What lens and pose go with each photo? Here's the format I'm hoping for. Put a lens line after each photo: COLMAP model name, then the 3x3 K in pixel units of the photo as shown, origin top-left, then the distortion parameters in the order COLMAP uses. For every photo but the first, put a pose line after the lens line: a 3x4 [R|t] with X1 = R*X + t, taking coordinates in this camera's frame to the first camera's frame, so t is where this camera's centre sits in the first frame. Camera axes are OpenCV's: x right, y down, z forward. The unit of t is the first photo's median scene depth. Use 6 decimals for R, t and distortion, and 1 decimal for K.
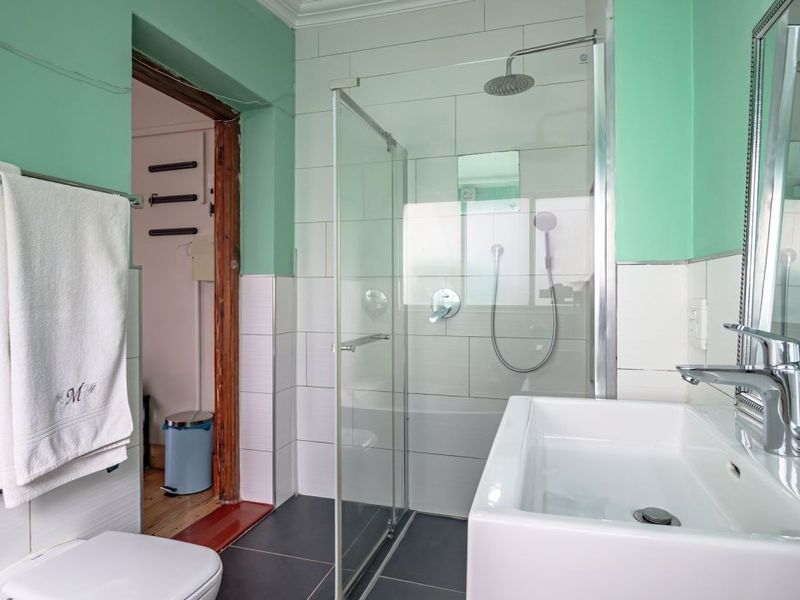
lens RADIAL K [[489.8, 0, 396.5], [0, 489.8, 293.0], [0, 0, 1]] dist [0.005956, -0.019541]
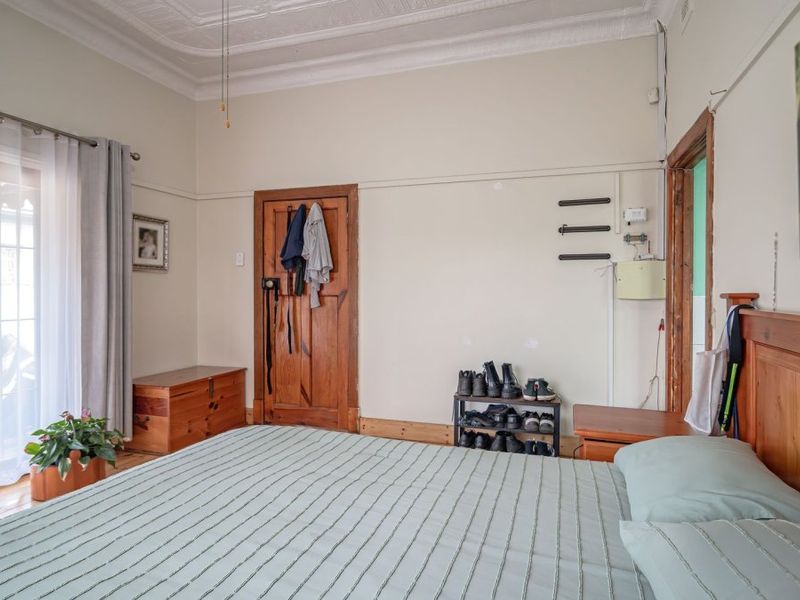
lens RADIAL K [[489.8, 0, 396.5], [0, 489.8, 293.0], [0, 0, 1]] dist [0.005956, -0.019541]
pose [[0.999528, 0.004743, -0.030362, -0.882593], [-0.004755, 0.999989, -0.000311, -0.035084], [0.030360, 0.000455, 0.999539, -0.202338]]
